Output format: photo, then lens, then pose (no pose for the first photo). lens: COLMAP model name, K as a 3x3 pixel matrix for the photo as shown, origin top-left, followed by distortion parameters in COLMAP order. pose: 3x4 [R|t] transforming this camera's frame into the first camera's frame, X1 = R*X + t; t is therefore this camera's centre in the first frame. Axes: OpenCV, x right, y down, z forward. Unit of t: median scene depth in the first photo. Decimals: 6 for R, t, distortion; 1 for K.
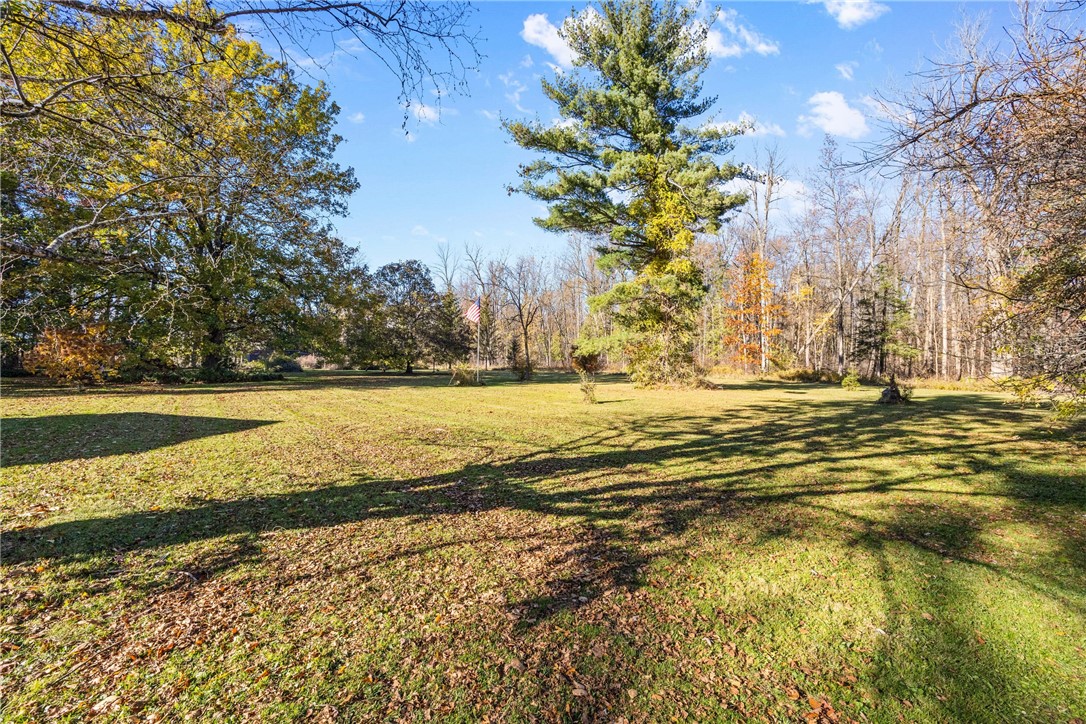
lens RADIAL K [[421.0, 0, 539.9], [0, 421.0, 359.0], [0, 0, 1]] dist [-0.001729, -0.000085]
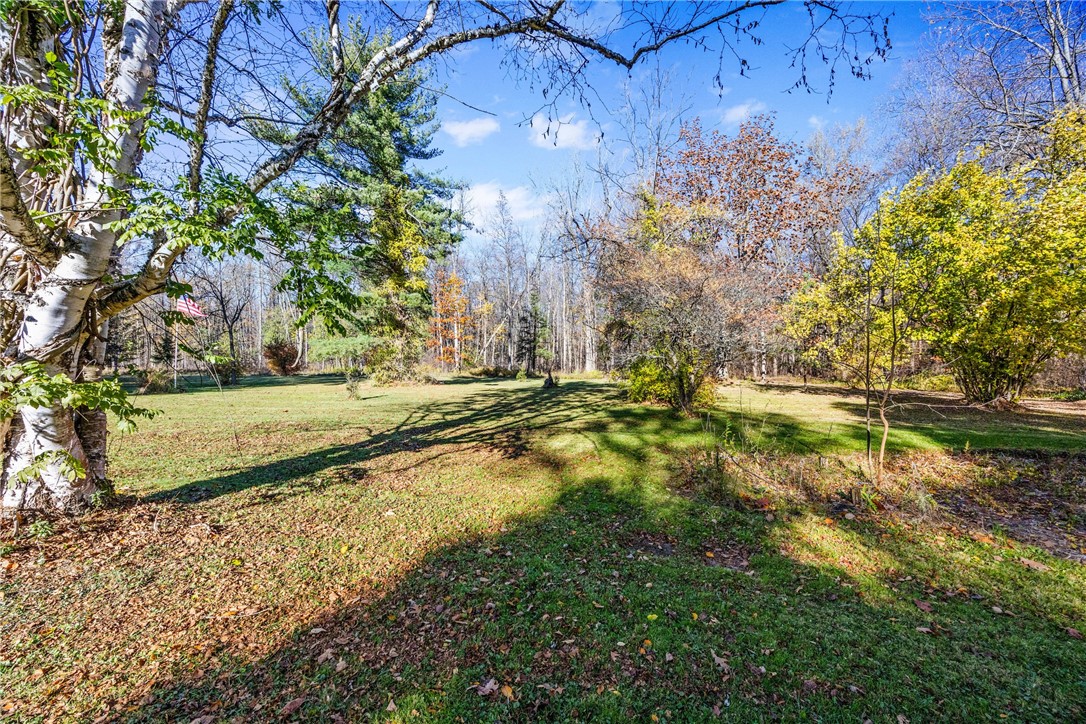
lens RADIAL K [[421.0, 0, 544.5], [0, 421.0, 361.5], [0, 0, 1]] dist [-0.001729, -0.000085]
pose [[0.741199, -0.005107, 0.671266, -0.204596], [-0.000229, 0.999969, 0.007860, -0.006905], [-0.671286, -0.005979, 0.741175, -0.147951]]
